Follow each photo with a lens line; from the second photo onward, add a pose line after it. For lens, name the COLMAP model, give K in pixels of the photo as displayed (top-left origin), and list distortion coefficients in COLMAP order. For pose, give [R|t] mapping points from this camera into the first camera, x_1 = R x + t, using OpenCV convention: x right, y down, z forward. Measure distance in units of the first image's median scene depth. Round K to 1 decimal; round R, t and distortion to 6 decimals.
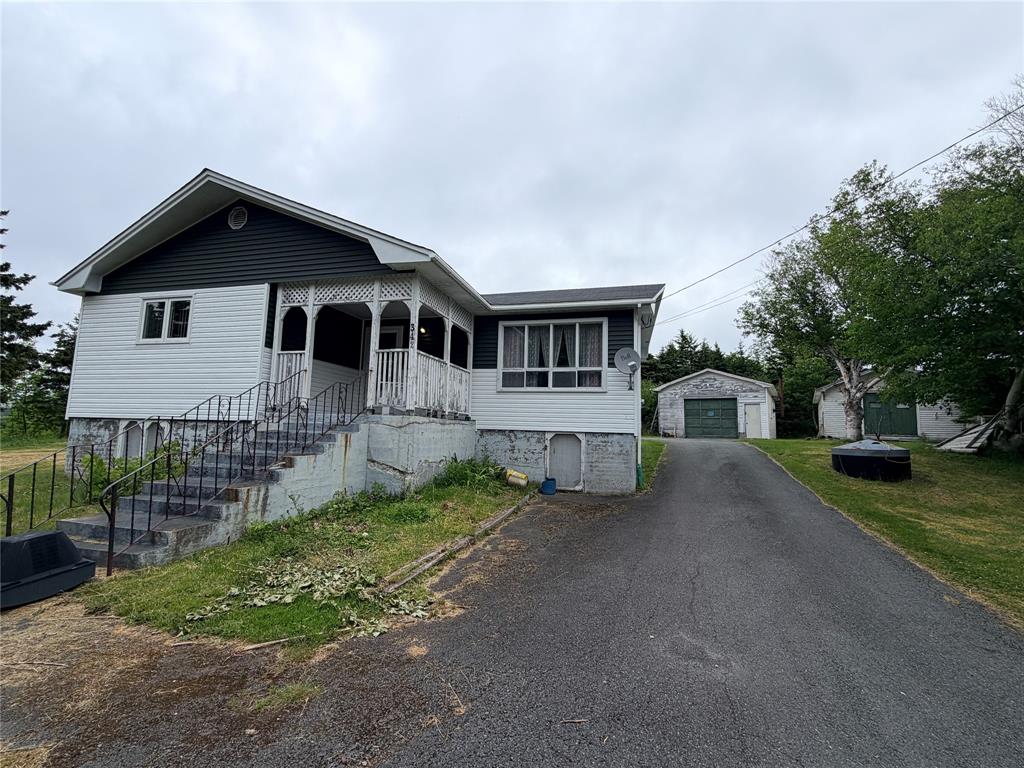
lens RADIAL K [[448.4, 0, 512.0], [0, 448.4, 384.0], [0, 0, 1]] dist [0.000791, -0.000078]
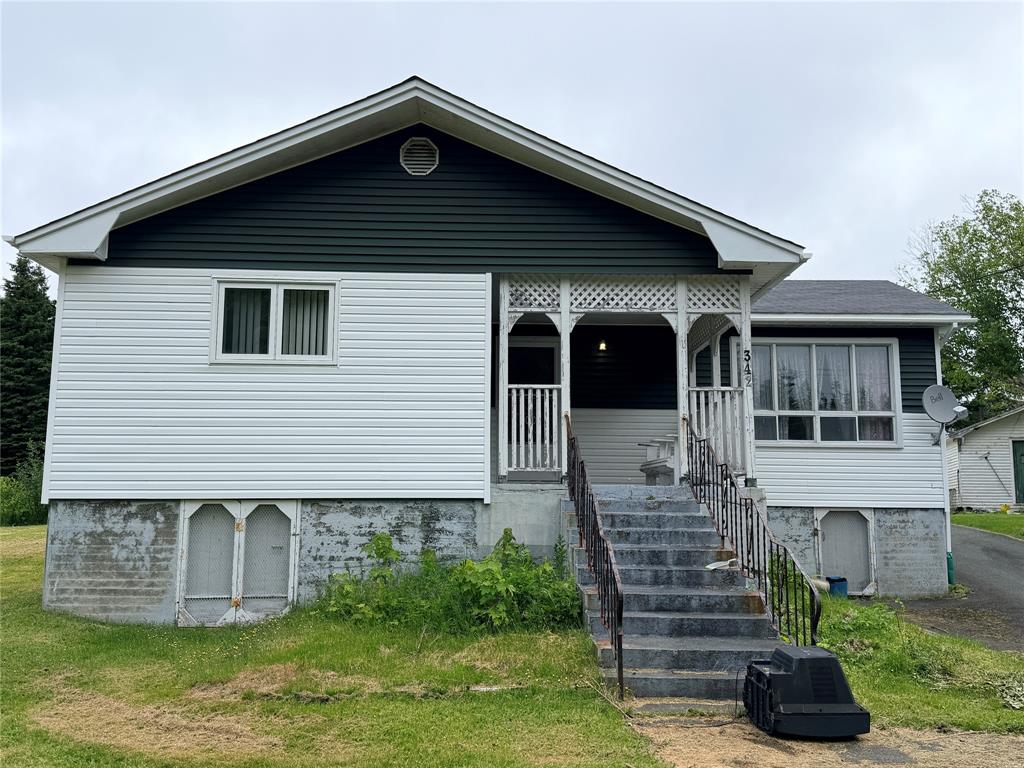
lens RADIAL K [[905.3, 0, 511.8], [0, 905.3, 407.8], [0, 0, 1]] dist [0.082960, -0.017374]
pose [[0.957215, 0.010990, 0.289167, -0.814225], [-0.008750, 0.999921, -0.009039, -0.027665], [-0.289244, 0.006122, 0.957236, -0.177640]]
